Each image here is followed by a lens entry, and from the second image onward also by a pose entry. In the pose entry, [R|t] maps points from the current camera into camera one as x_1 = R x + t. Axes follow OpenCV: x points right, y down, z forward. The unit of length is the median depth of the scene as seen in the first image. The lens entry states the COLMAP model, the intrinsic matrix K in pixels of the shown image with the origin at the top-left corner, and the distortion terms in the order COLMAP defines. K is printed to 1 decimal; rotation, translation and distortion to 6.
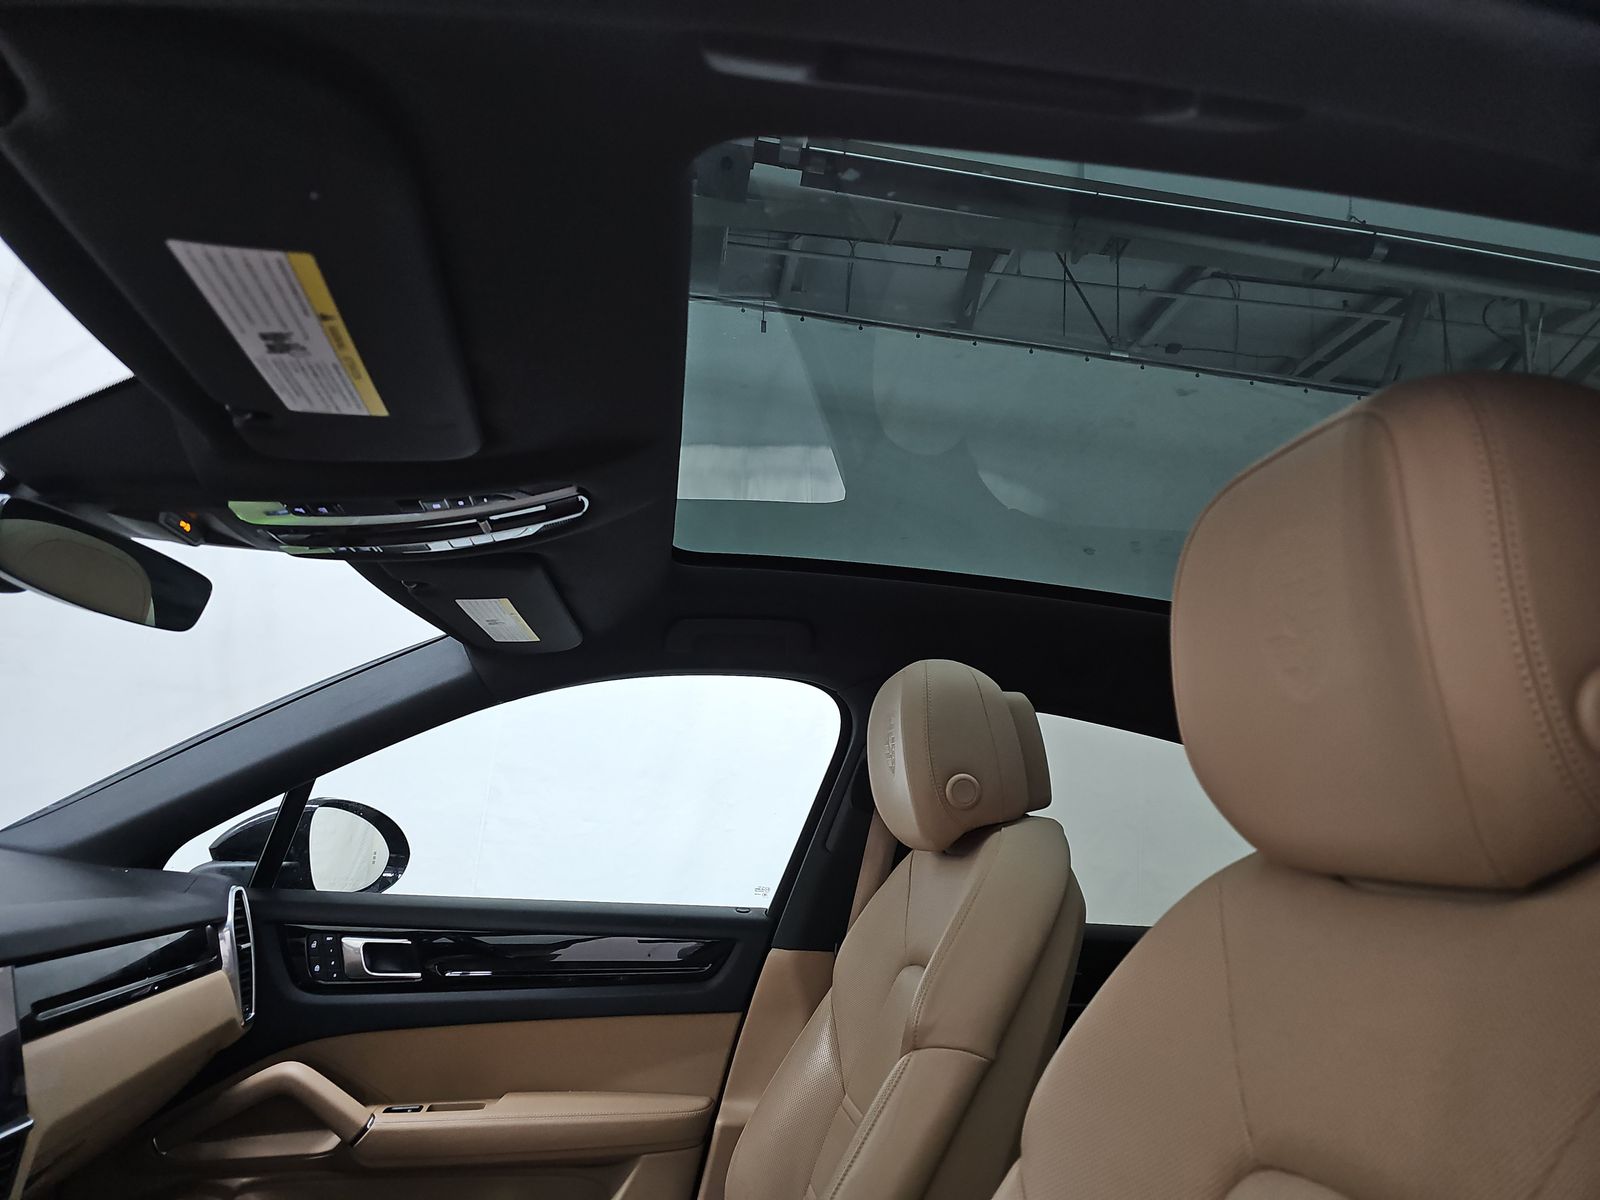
lens RADIAL K [[1054.3, 0, 799.7], [0, 1054.3, 594.2], [0, 0, 1]] dist [0.035818, -0.030200]
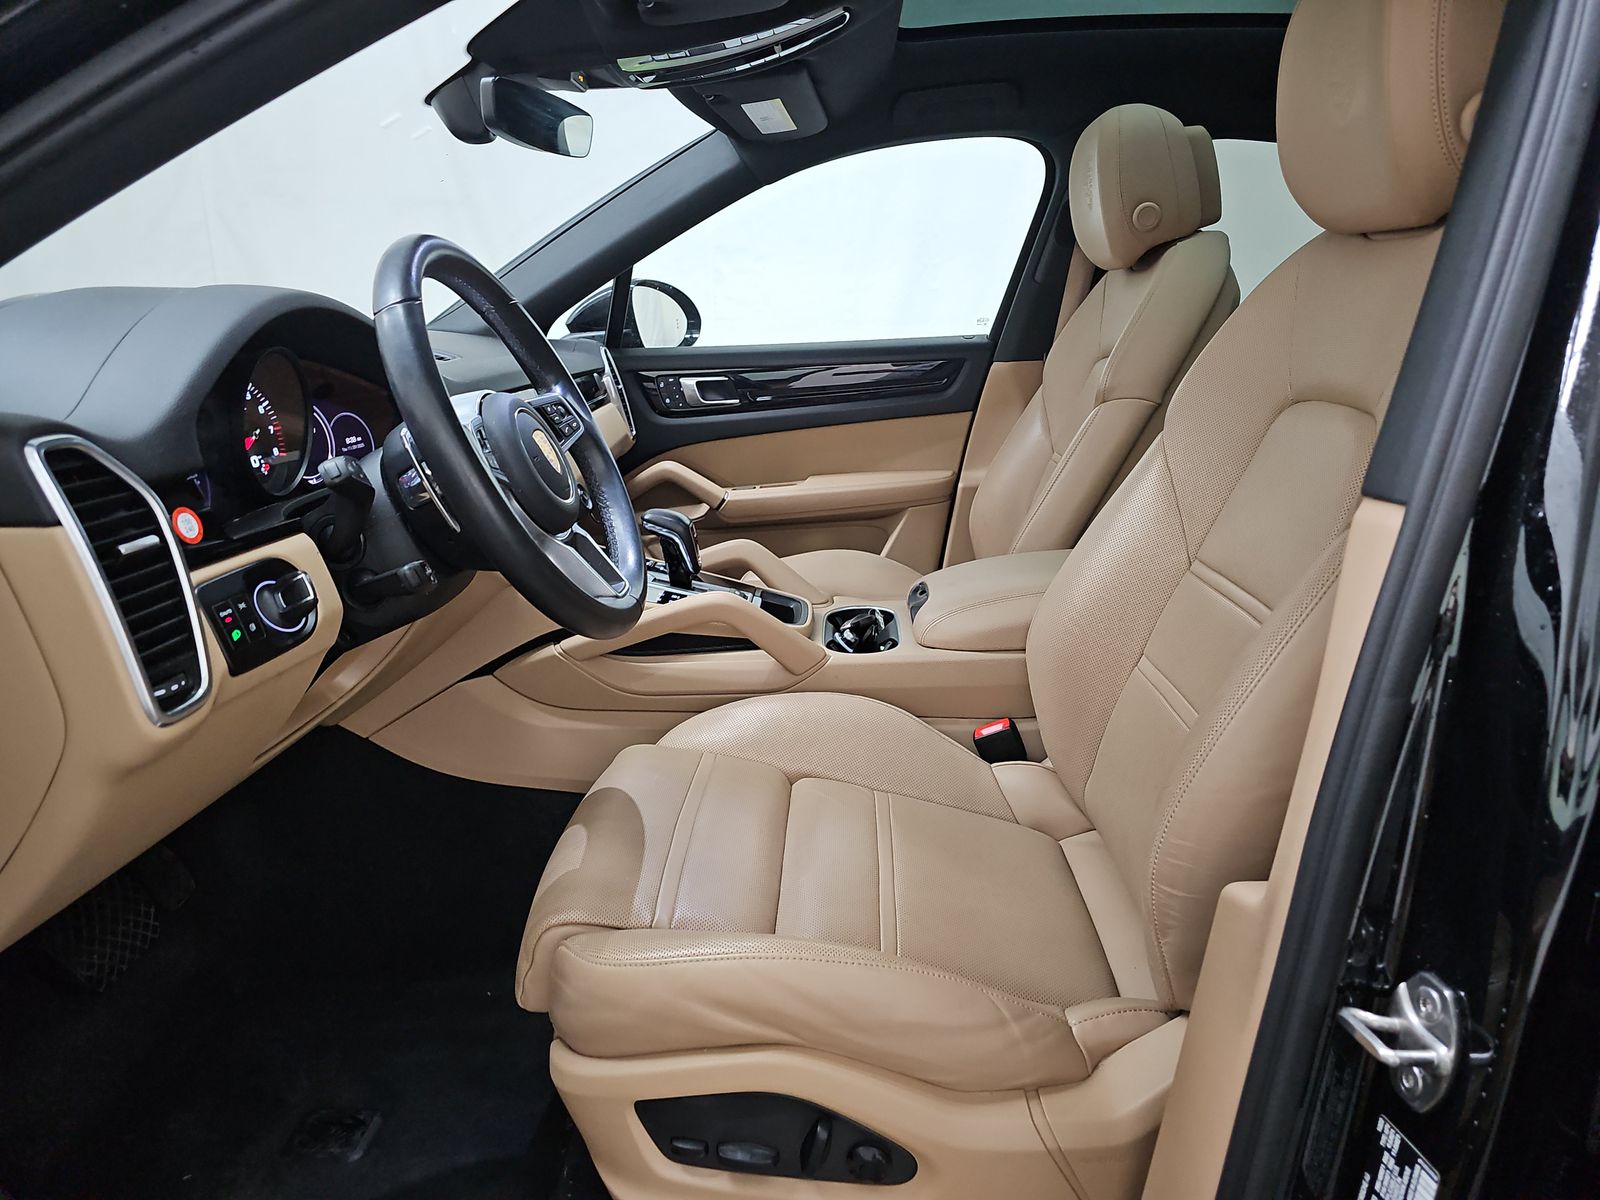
lens RADIAL K [[1054.3, 0, 803.6], [0, 1054.3, 601.9], [0, 0, 1]] dist [0.035818, -0.030200]
pose [[0.980930, -0.040262, -0.190148, -0.021972], [0.126202, 0.875966, 0.465572, -0.044766], [0.147818, -0.480690, 0.864342, -0.318812]]
